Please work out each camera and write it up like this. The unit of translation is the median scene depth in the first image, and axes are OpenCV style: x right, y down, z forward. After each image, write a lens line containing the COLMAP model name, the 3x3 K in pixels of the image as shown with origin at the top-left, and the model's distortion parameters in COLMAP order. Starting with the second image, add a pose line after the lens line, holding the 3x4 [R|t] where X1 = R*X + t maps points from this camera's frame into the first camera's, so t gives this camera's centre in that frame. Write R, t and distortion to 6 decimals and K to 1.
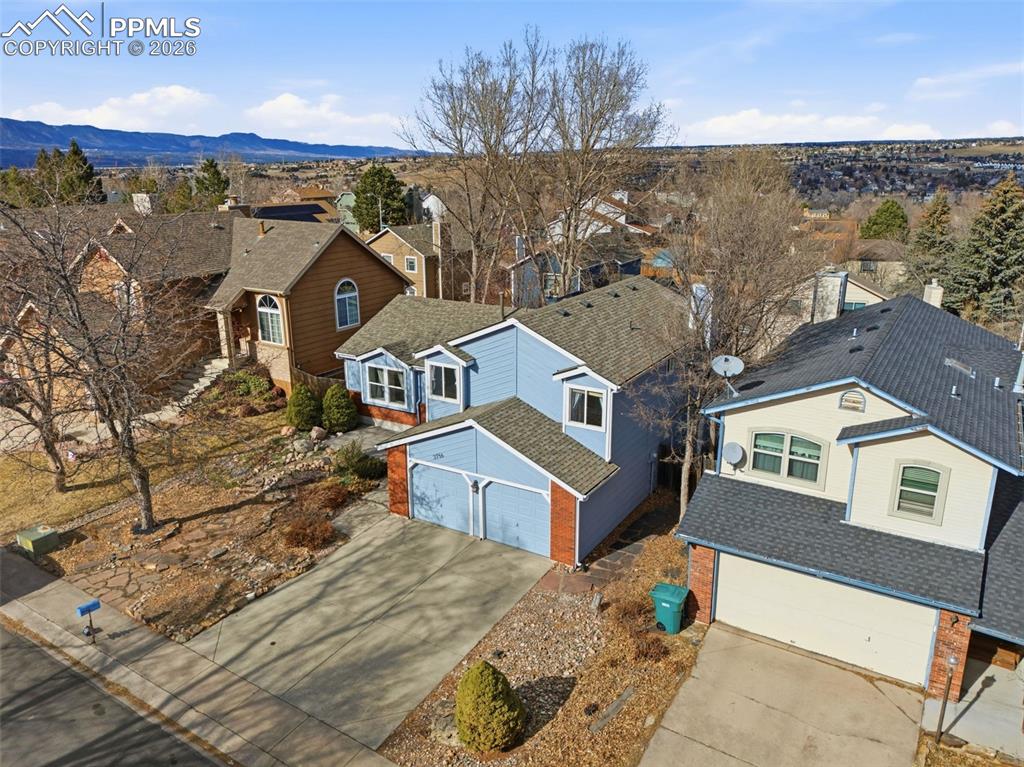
lens RADIAL K [[779.6, 0, 514.8], [0, 779.6, 383.0], [0, 0, 1]] dist [0.052598, -0.005710]
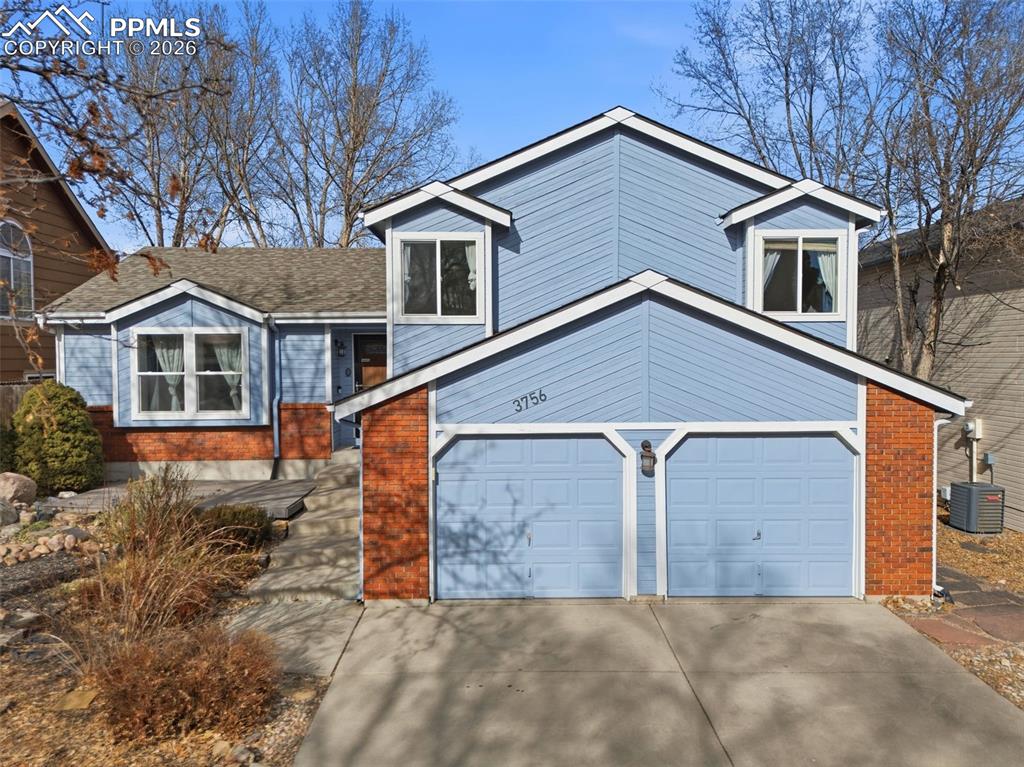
lens RADIAL K [[779.6, 0, 509.2], [0, 779.6, 385.0], [0, 0, 1]] dist [0.052598, -0.005710]
pose [[0.848797, -0.019325, 0.528365, -0.289183], [0.154518, 0.964770, -0.212940, 0.155441], [-0.505636, 0.262385, 0.821880, 0.636918]]
